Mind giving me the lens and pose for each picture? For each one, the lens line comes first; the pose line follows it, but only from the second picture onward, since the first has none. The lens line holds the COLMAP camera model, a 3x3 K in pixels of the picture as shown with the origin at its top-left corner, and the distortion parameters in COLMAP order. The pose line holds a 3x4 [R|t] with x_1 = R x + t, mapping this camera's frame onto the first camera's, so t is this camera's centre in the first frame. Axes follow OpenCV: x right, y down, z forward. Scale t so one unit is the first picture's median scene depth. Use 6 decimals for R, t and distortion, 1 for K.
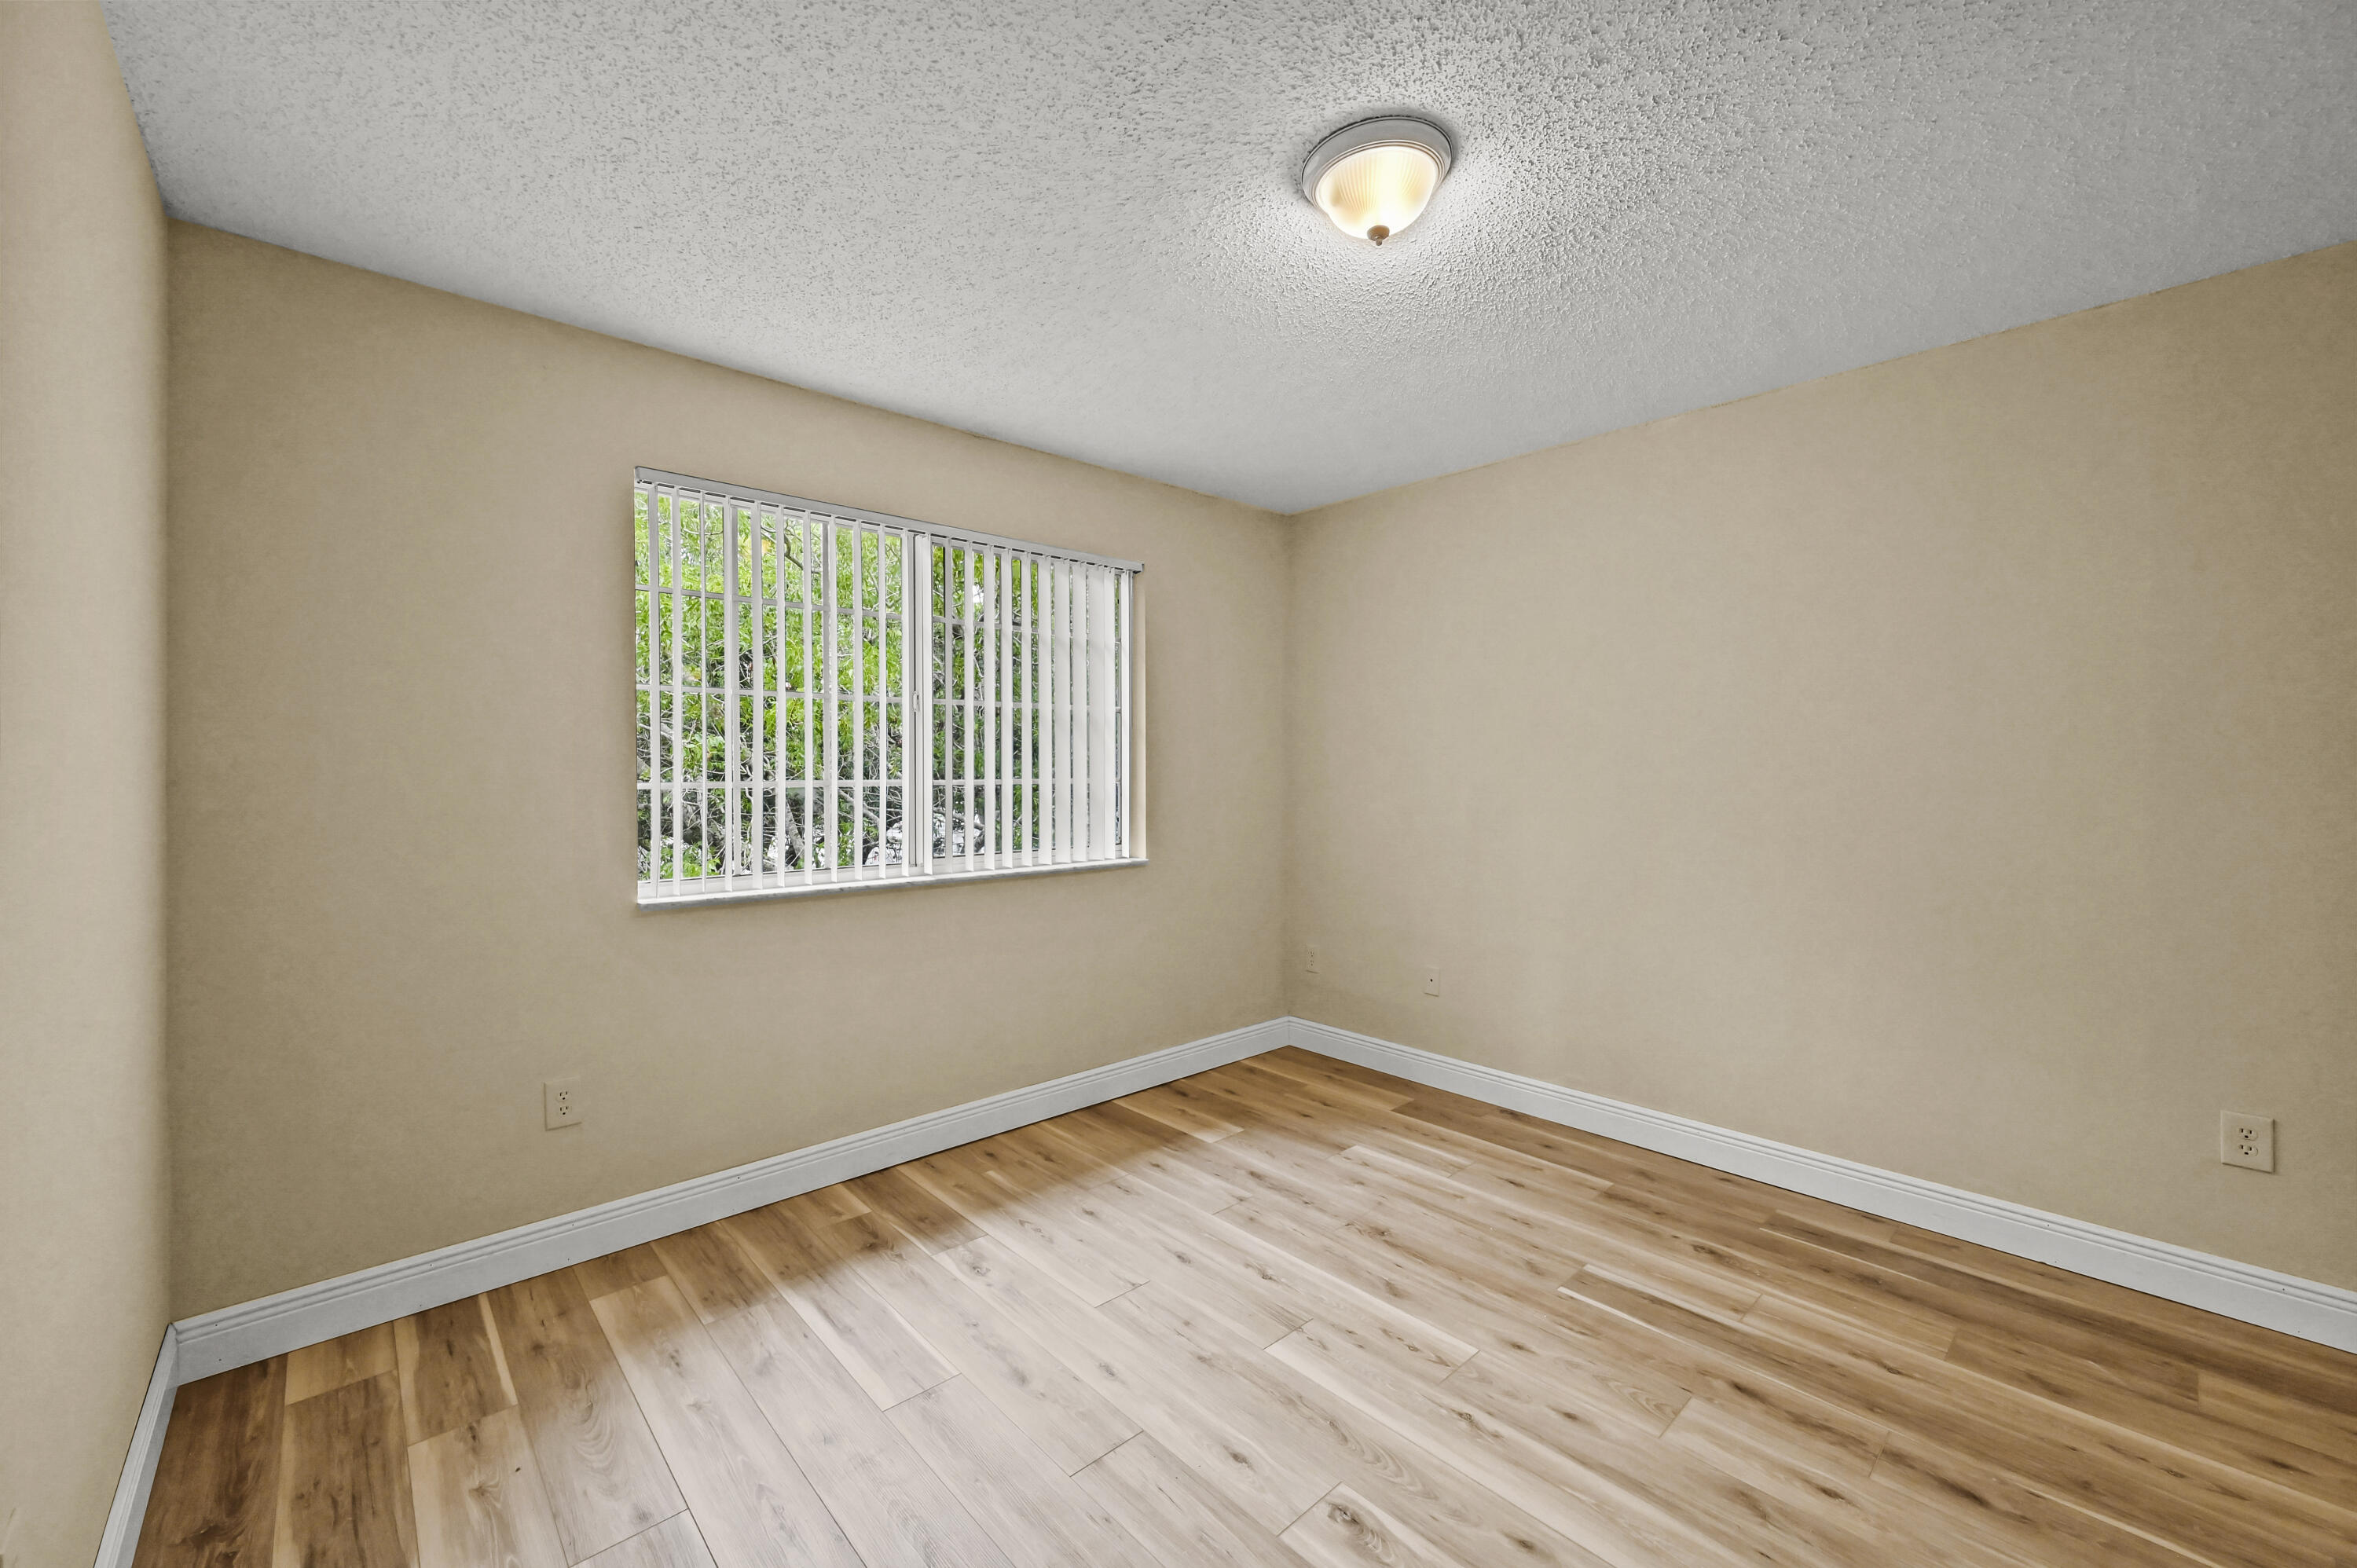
lens RADIAL K [[926.1, 0, 1157.9], [0, 926.1, 772.3], [0, 0, 1]] dist [0.000983, 0.000634]
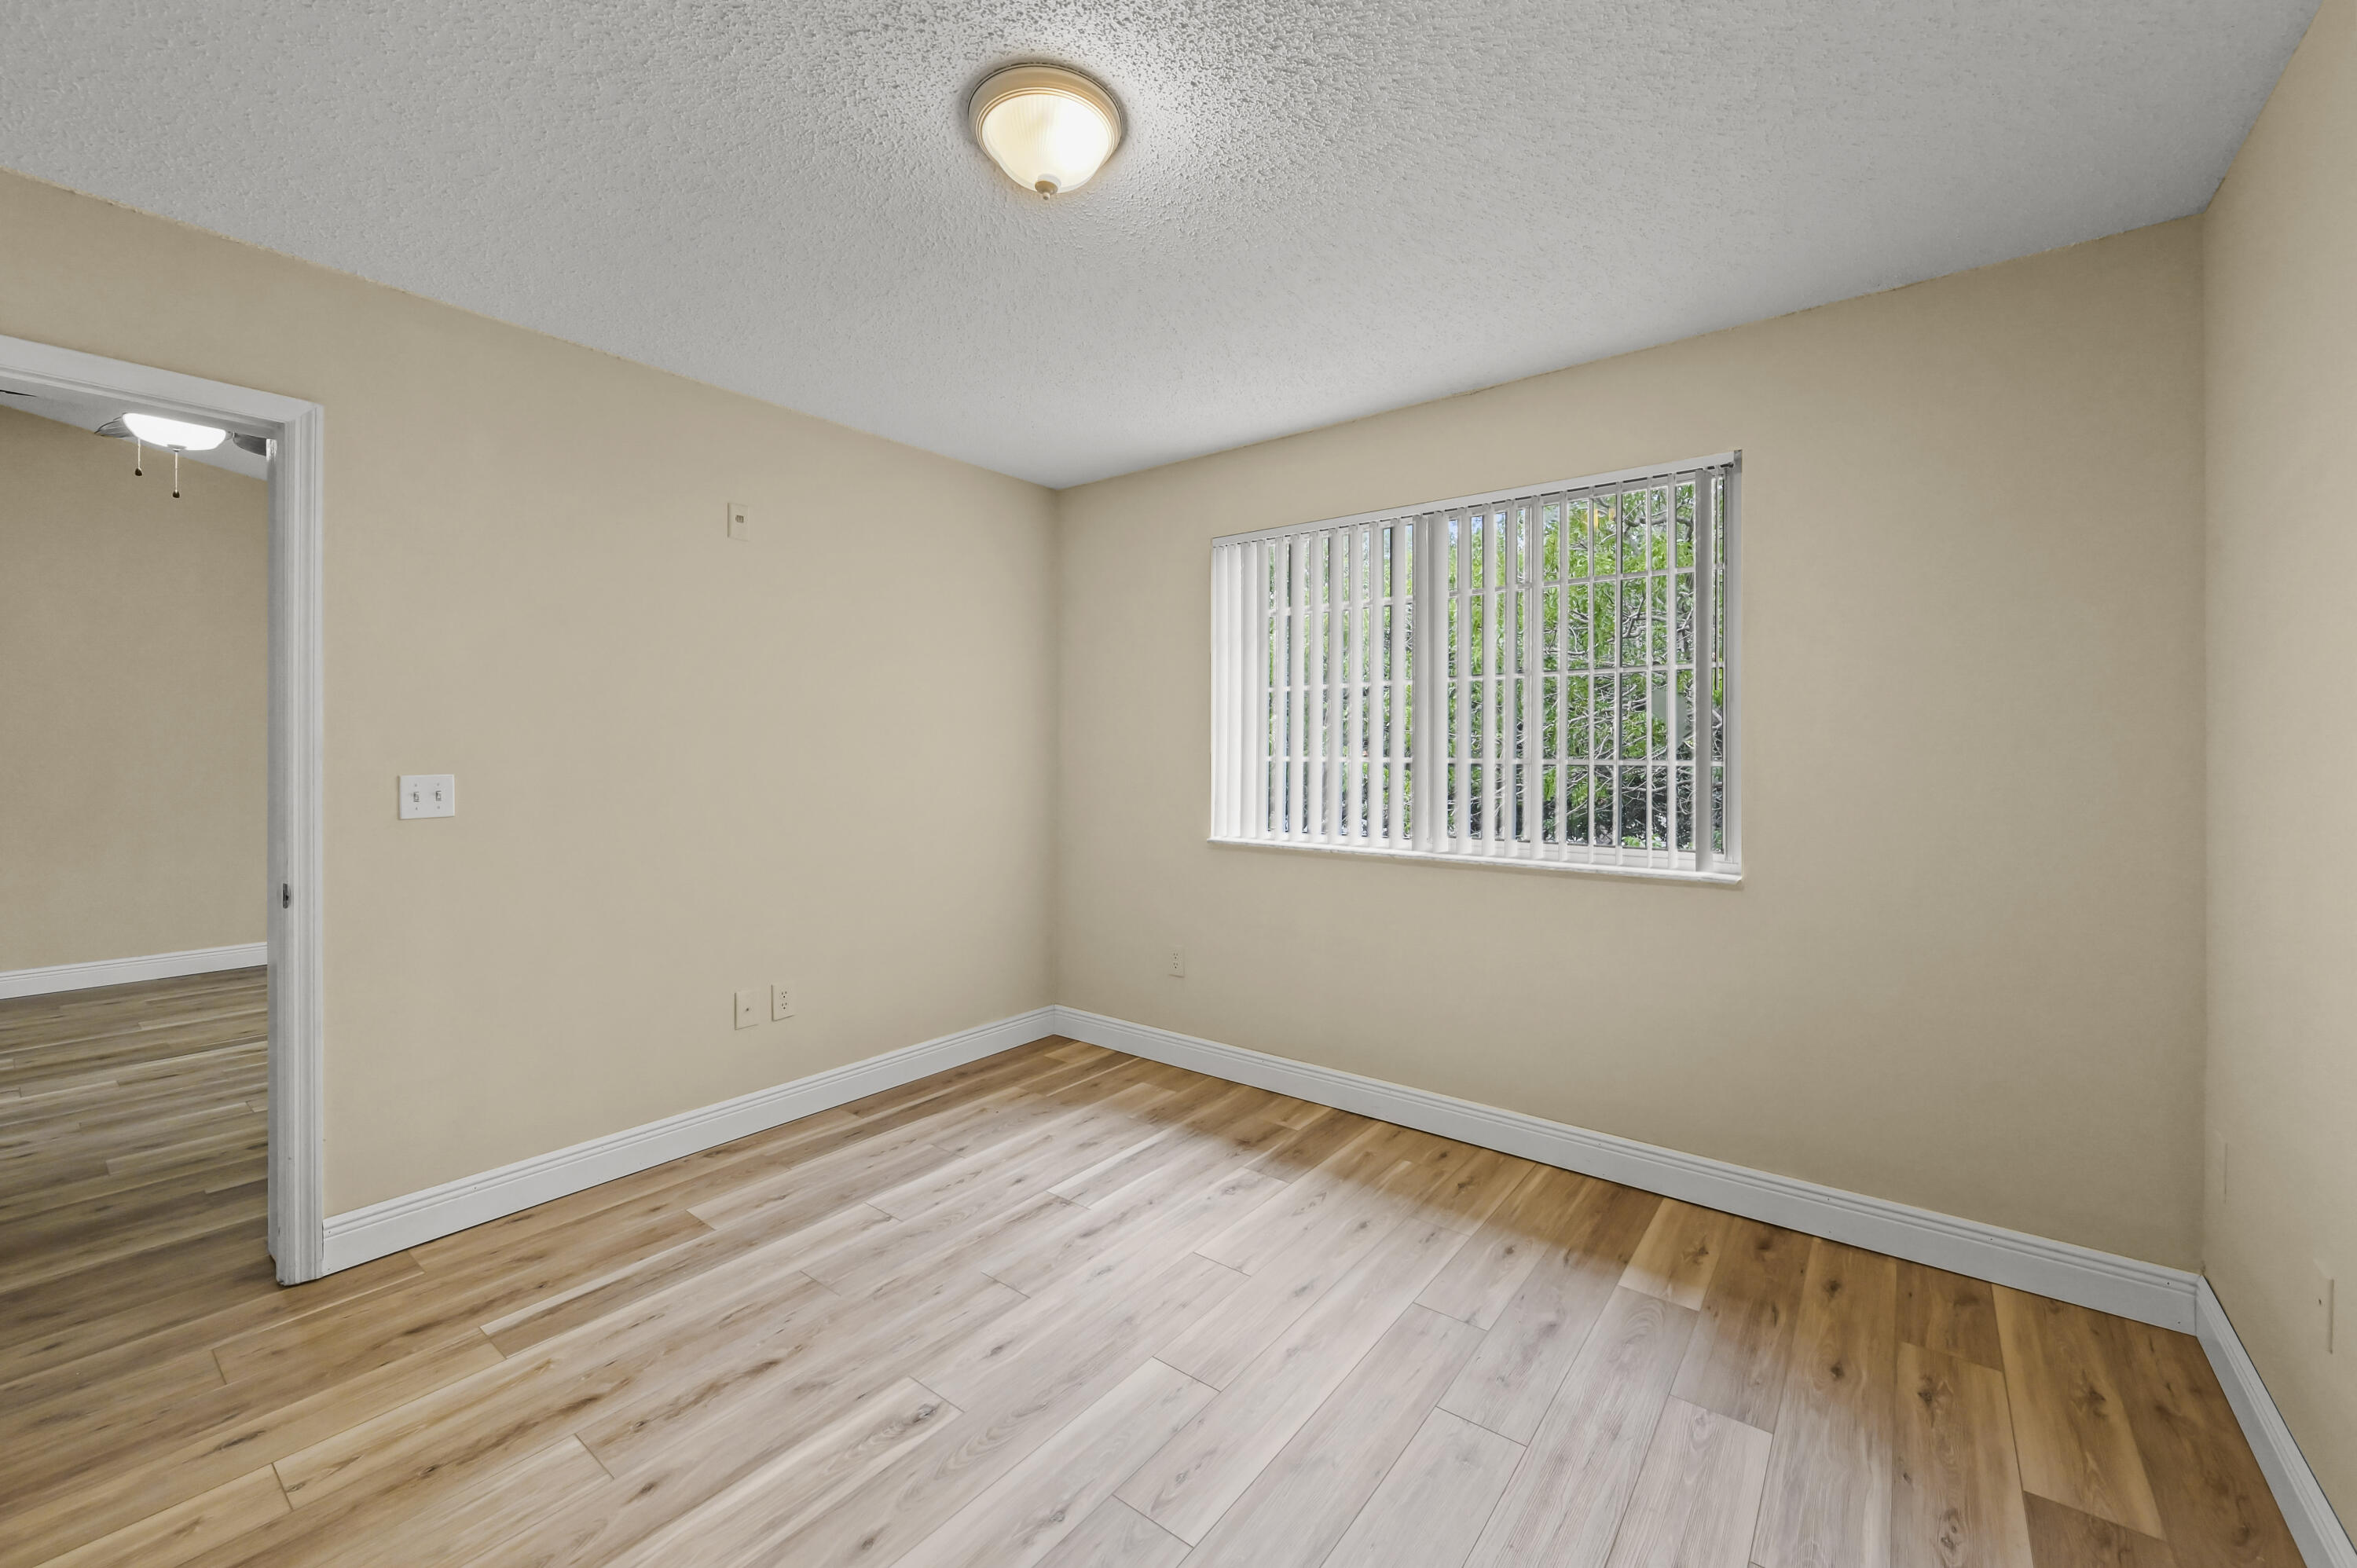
lens RADIAL K [[926.1, 0, 1186.3], [0, 926.1, 730.0], [0, 0, 1]] dist [0.000983, 0.000634]
pose [[0.188952, -0.019587, -0.981791, 0.892230], [-0.006859, 0.999750, -0.021265, 0.002638], [0.981962, 0.010752, 0.188771, 0.711369]]
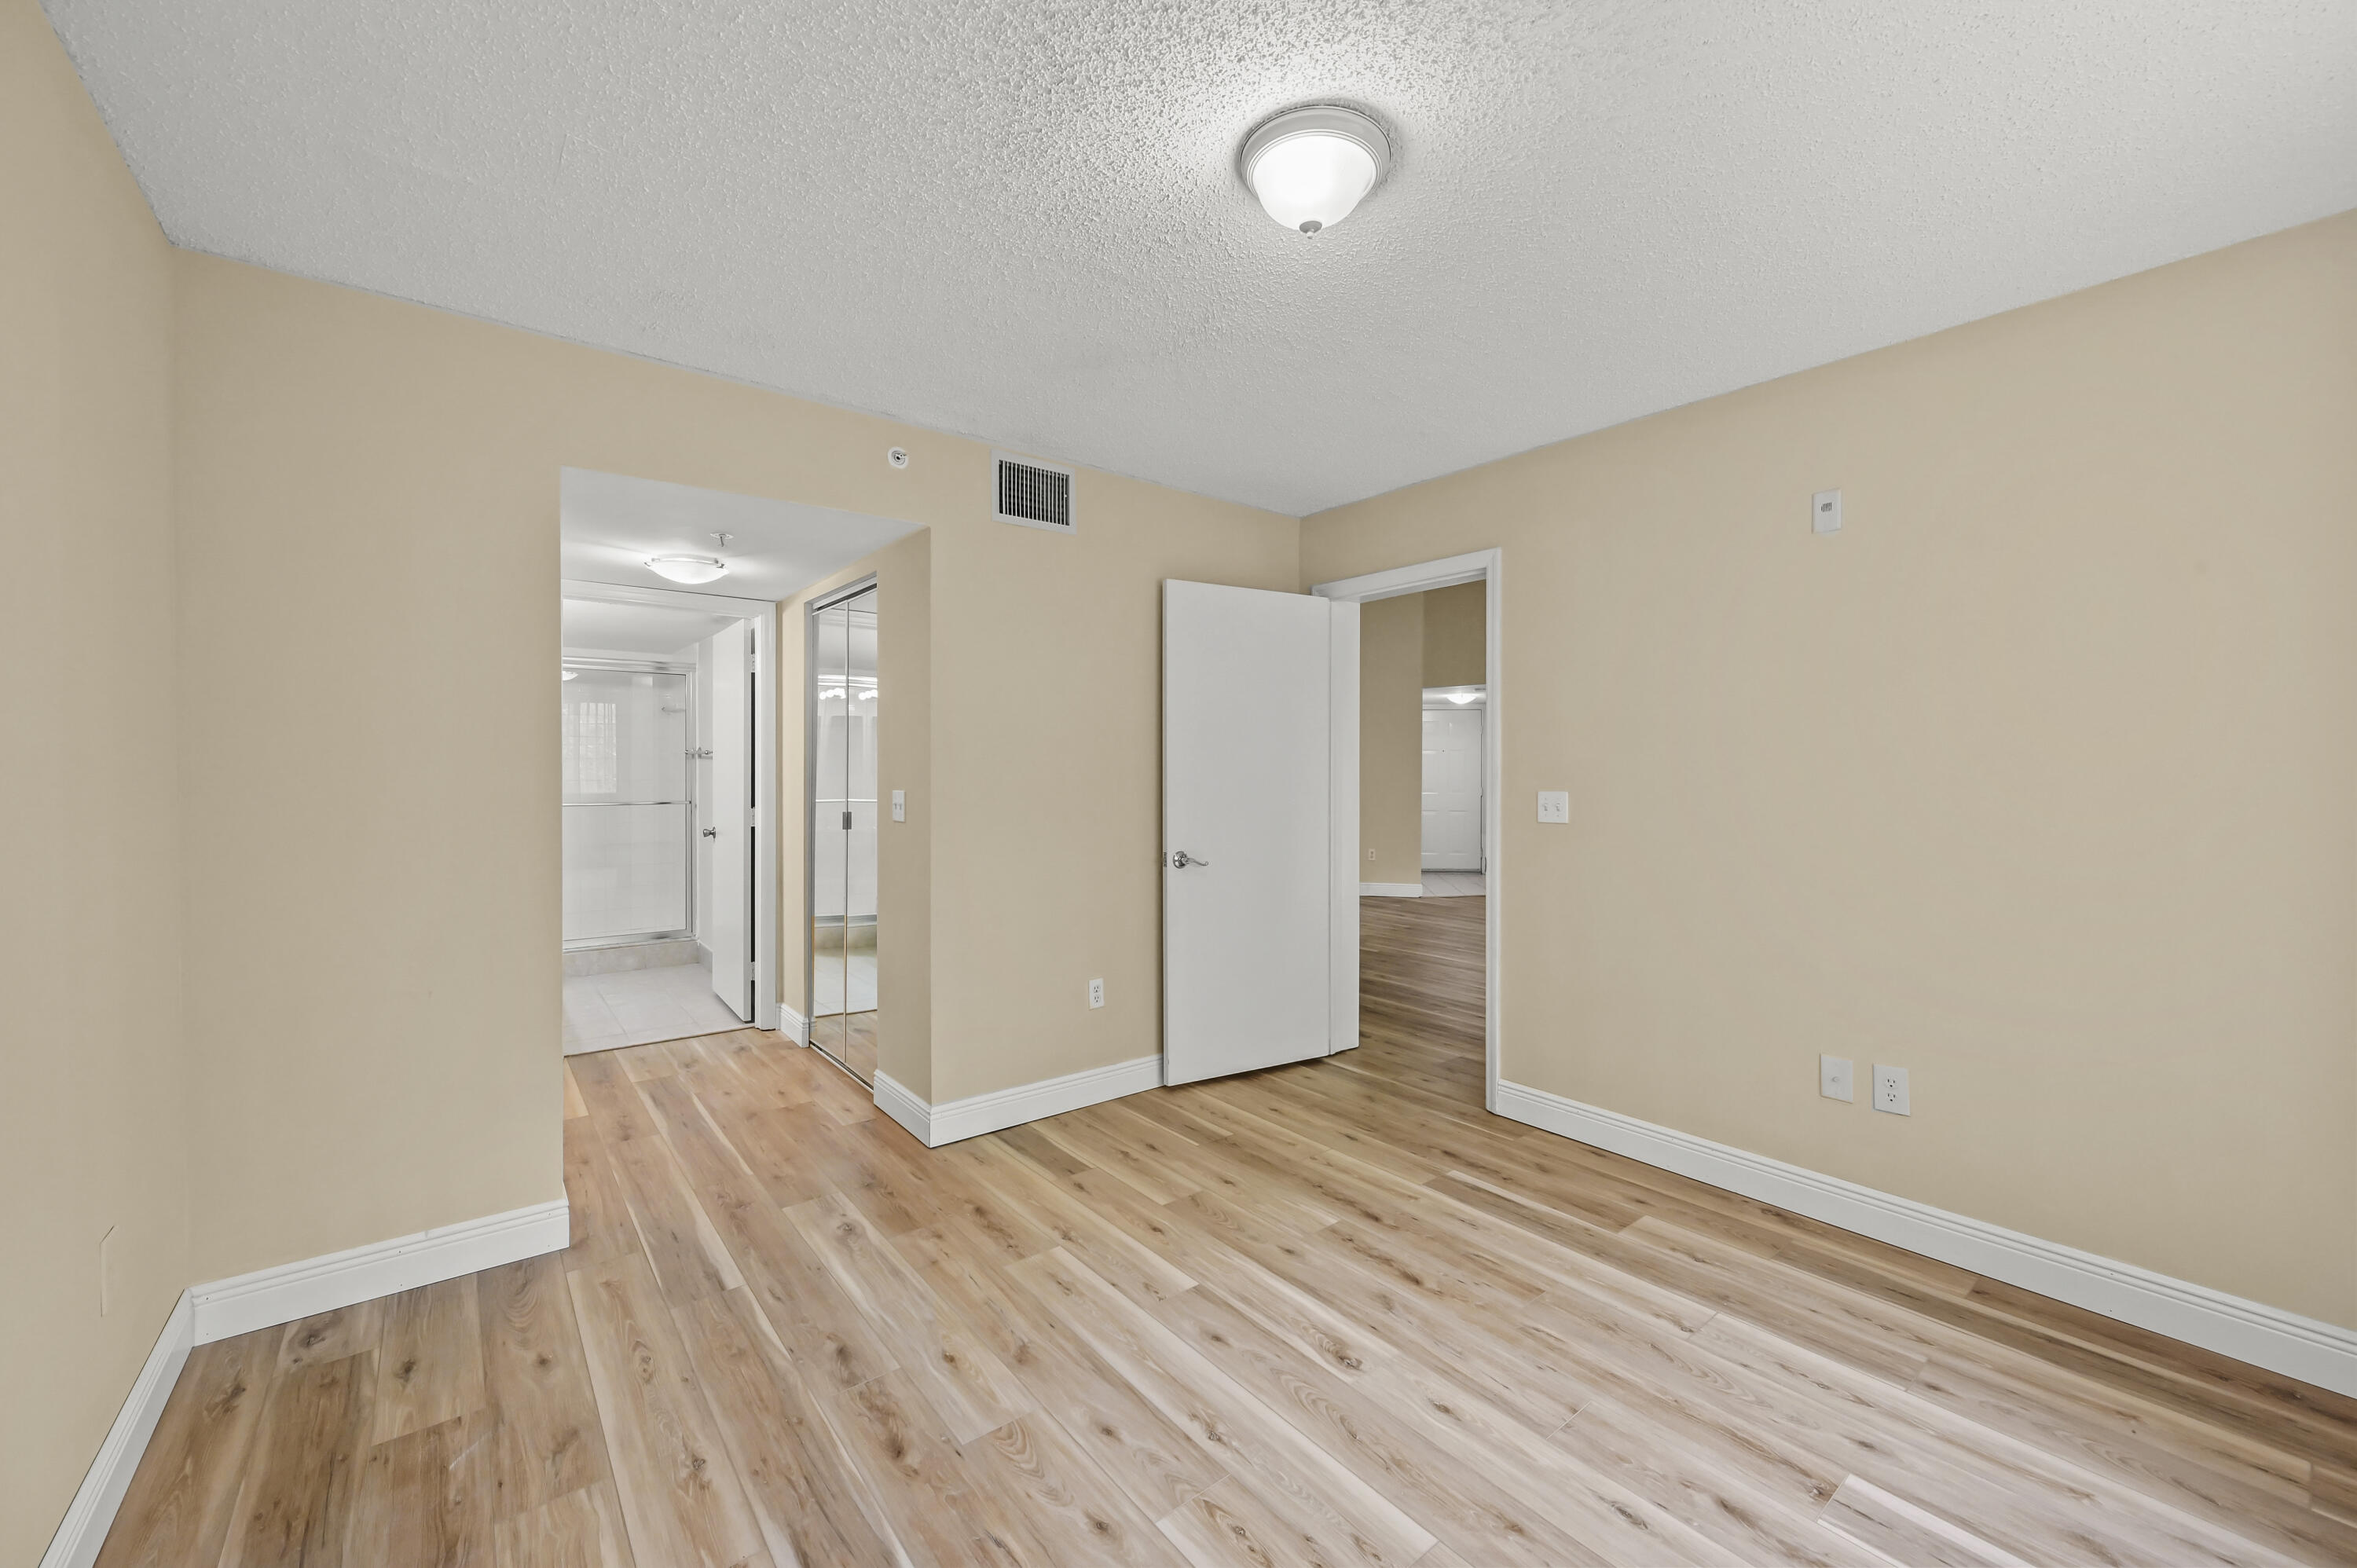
lens RADIAL K [[926.1, 0, 1187.9], [0, 926.1, 778.8], [0, 0, 1]] dist [0.000983, 0.000634]
pose [[-0.999191, -0.001453, 0.040183, 0.241991], [-0.000724, 0.999835, 0.018149, -0.008507], [-0.040203, 0.018105, -0.999028, 1.469607]]
